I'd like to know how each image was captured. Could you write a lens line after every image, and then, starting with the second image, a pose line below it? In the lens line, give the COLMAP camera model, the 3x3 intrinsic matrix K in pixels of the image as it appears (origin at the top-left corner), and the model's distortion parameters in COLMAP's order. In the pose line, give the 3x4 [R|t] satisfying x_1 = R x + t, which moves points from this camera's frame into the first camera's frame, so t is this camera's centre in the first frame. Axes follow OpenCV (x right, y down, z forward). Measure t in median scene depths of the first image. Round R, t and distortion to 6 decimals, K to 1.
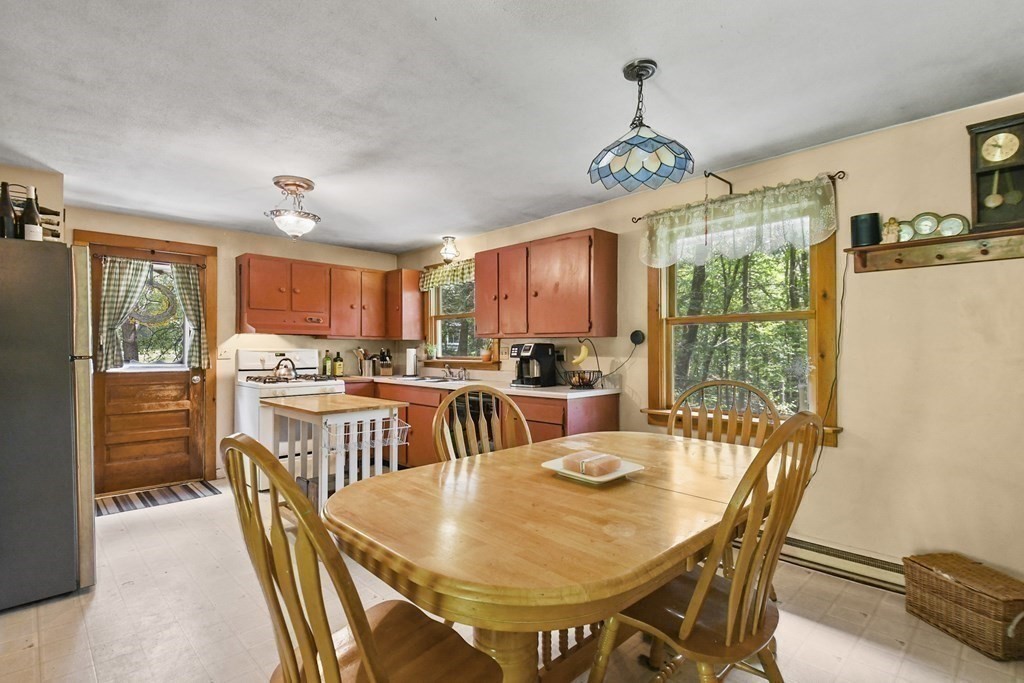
lens RADIAL K [[505.7, 0, 504.1], [0, 505.7, 341.8], [0, 0, 1]] dist [0.002254, -0.001494]
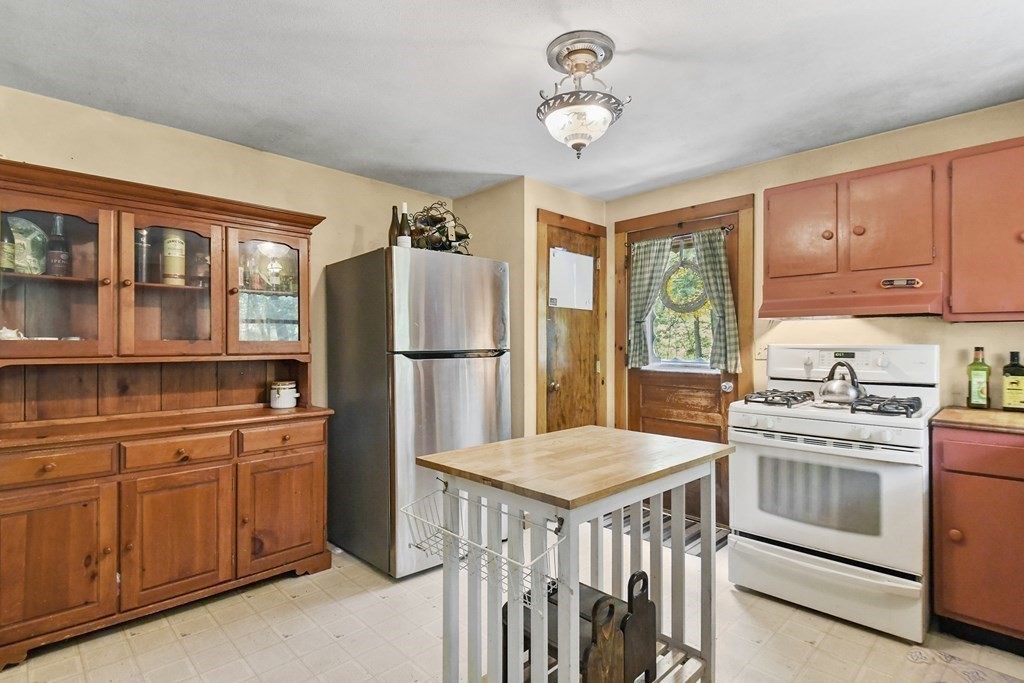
lens RADIAL K [[505.7, 0, 504.1], [0, 505.7, 341.8], [0, 0, 1]] dist [0.002254, -0.001494]
pose [[-0.007405, -0.003345, -0.999967, 0.113367], [0.014401, 0.999890, -0.003451, 0.008367], [0.999869, -0.014426, -0.007356, 0.688292]]
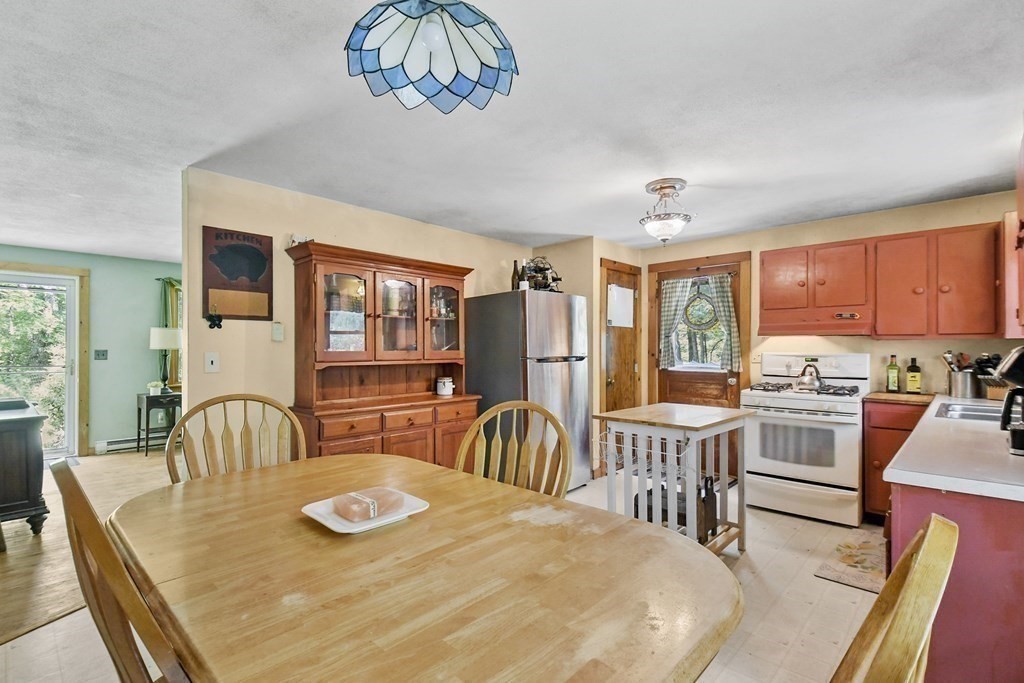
lens RADIAL K [[480.2, 0, 494.8], [0, 480.2, 346.5], [0, 0, 1]] dist [-0.002779, -0.000190]
pose [[0.018200, -0.002937, -0.999830, 0.384303], [0.013482, 0.999905, -0.002692, -0.002294], [0.999743, -0.013431, 0.018238, 0.487048]]
